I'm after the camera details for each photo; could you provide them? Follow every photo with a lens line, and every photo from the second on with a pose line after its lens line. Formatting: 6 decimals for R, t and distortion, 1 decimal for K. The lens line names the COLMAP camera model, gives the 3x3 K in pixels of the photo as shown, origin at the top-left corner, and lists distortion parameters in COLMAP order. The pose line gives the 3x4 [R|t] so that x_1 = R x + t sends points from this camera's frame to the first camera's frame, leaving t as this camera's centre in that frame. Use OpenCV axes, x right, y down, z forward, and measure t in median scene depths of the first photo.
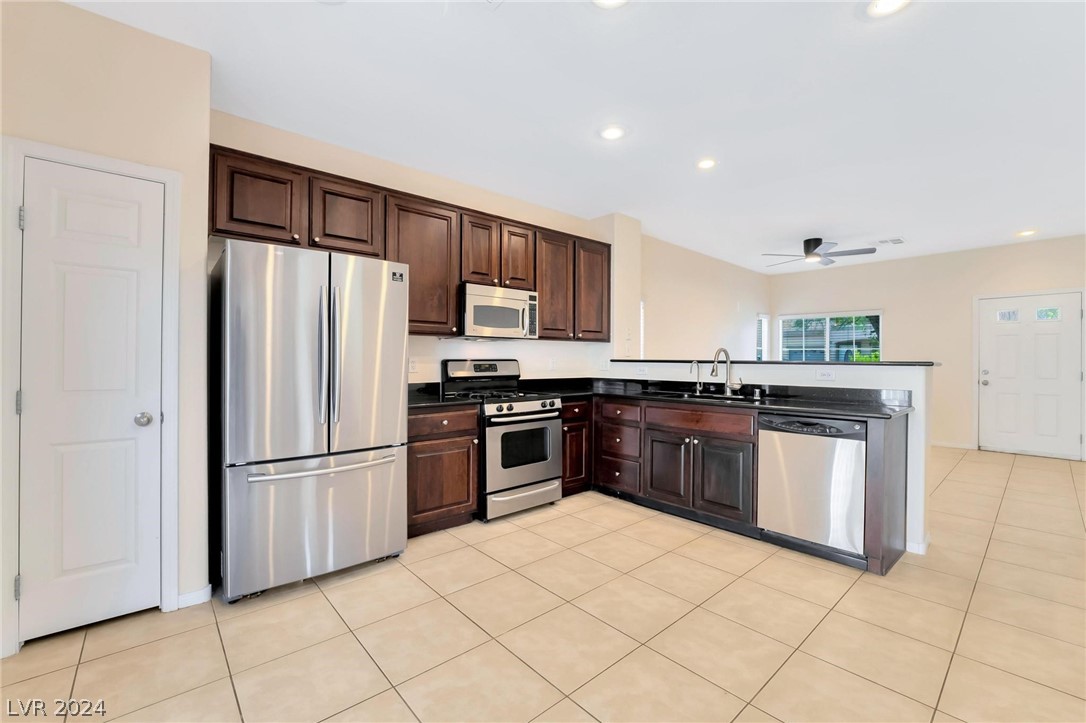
lens RADIAL K [[459.4, 0, 543.0], [0, 459.4, 361.5], [0, 0, 1]] dist [-0.016800, 0.000220]
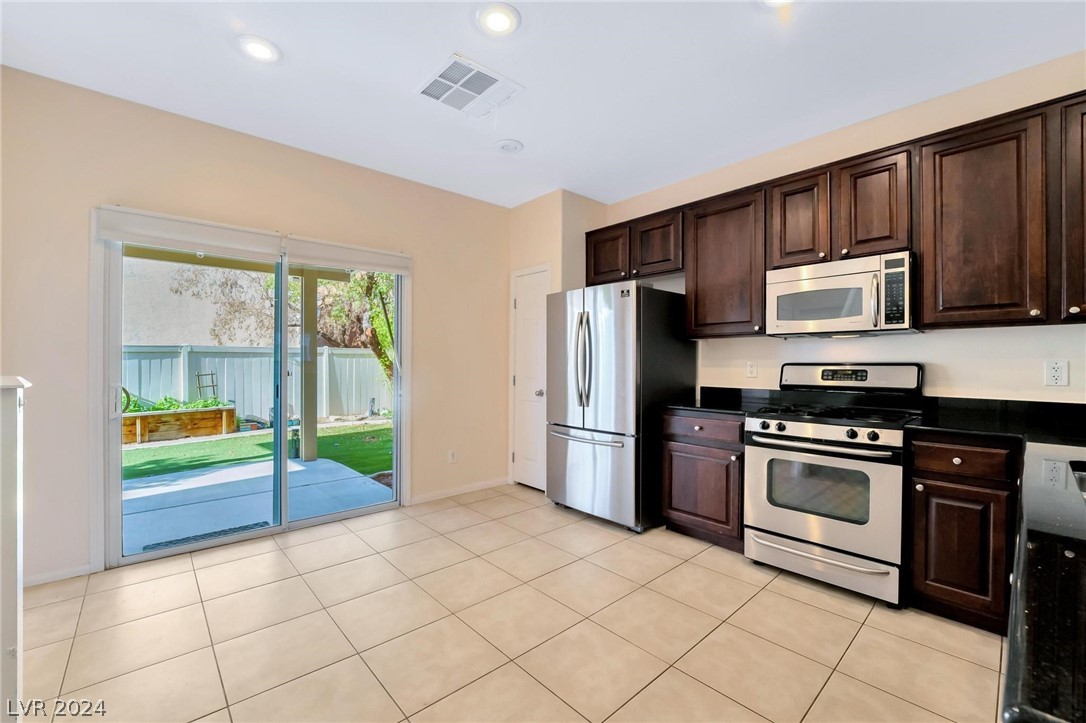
lens RADIAL K [[437.3, 0, 526.3], [0, 437.3, 363.3], [0, 0, 1]] dist [-0.015163, 0.000002]
pose [[-0.000953, 0.001265, -0.999999, 0.621406], [-0.005186, 0.999986, 0.001270, -0.002661], [0.999986, 0.005188, -0.000946, 0.565796]]
